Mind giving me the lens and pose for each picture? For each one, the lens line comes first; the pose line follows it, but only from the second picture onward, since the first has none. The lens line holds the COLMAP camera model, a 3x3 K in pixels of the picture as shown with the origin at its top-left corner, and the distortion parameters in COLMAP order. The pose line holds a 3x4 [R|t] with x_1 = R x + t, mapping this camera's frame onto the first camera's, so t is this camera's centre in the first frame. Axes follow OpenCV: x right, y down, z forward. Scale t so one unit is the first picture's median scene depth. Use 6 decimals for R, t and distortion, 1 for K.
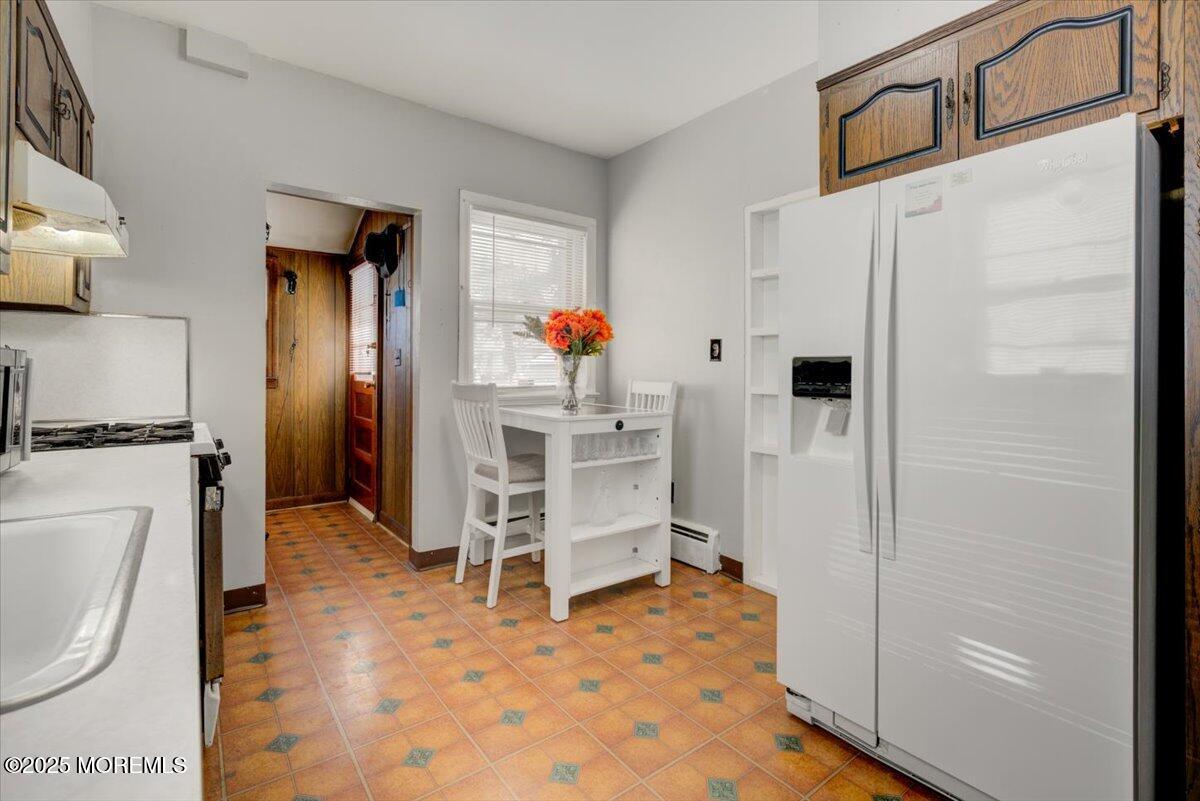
lens RADIAL K [[548.9, 0, 602.7], [0, 548.9, 371.6], [0, 0, 1]] dist [-0.001797, 0.001406]
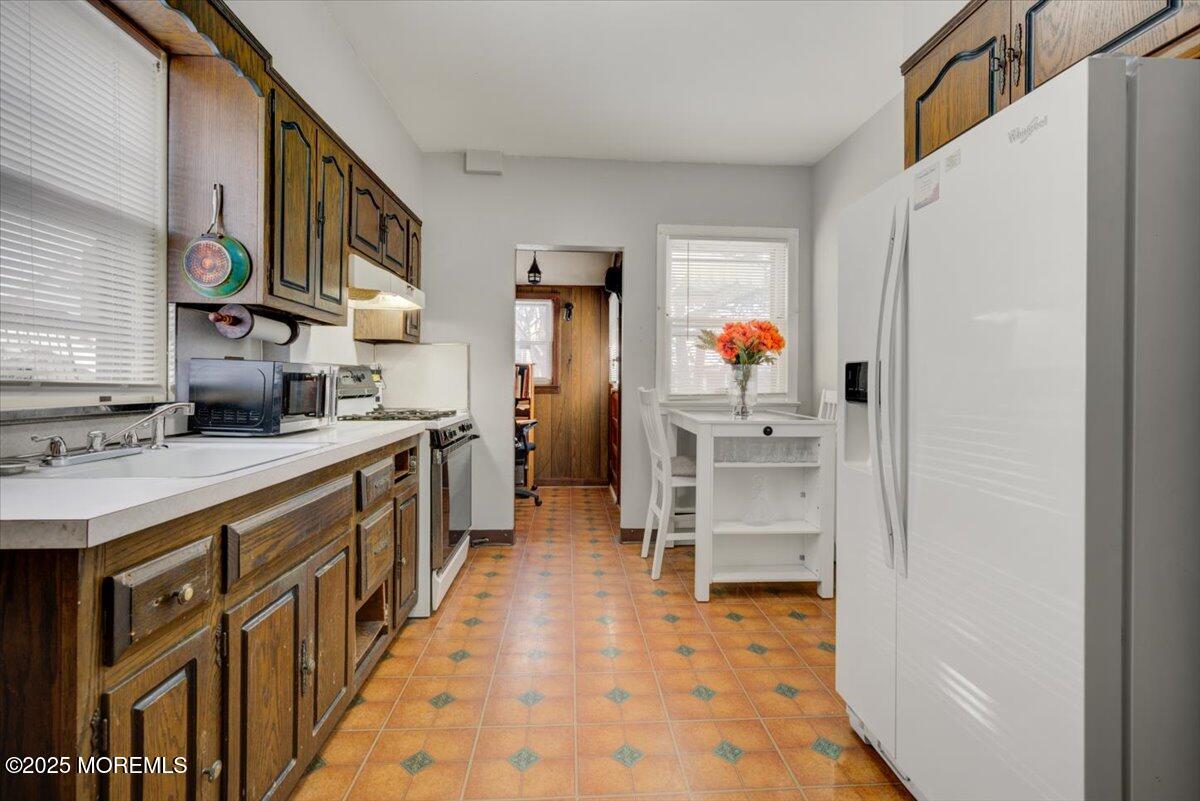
lens RADIAL K [[538.5, 0, 597.8], [0, 538.5, 383.9], [0, 0, 1]] dist [0.001038, 0.000474]
pose [[0.833146, 0.004205, -0.553037, 0.308398], [-0.003621, 0.999991, 0.002148, 0.006973], [0.553041, 0.000213, 0.833154, -0.030097]]
